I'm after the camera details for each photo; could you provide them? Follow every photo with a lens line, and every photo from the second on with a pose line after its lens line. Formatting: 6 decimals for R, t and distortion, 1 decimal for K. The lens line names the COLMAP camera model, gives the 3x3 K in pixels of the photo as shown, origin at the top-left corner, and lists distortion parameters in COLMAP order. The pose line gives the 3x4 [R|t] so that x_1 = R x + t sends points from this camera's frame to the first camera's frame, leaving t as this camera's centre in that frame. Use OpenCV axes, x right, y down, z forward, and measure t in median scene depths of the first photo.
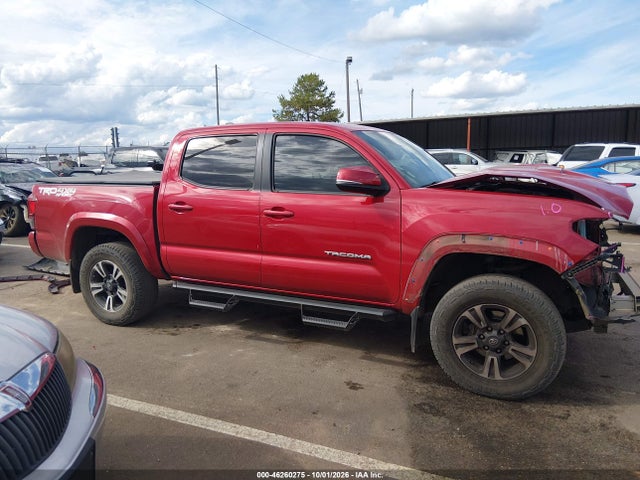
lens RADIAL K [[486.4, 0, 320.0], [0, 486.4, 240.0], [0, 0, 1]] dist [0.067887, -0.101328]
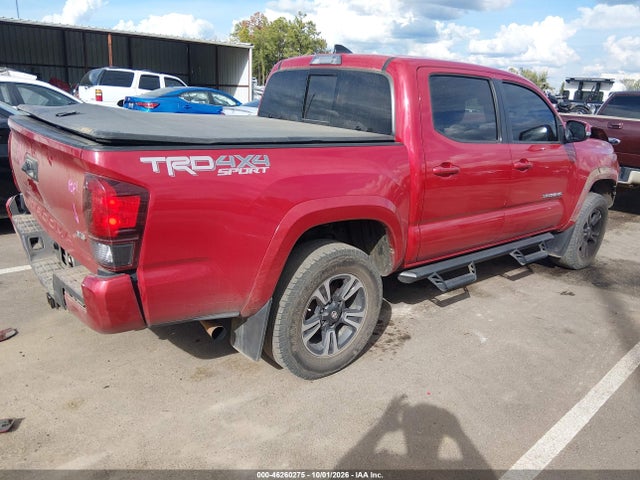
lens RADIAL K [[486.4, 0, 320.0], [0, 486.4, 240.0], [0, 0, 1]] dist [0.067887, -0.101328]
pose [[0.393363, -0.229328, 0.890323, -0.972087], [0.084262, 0.973308, 0.213474, -0.128249], [-0.915514, -0.008953, 0.402187, 0.795307]]
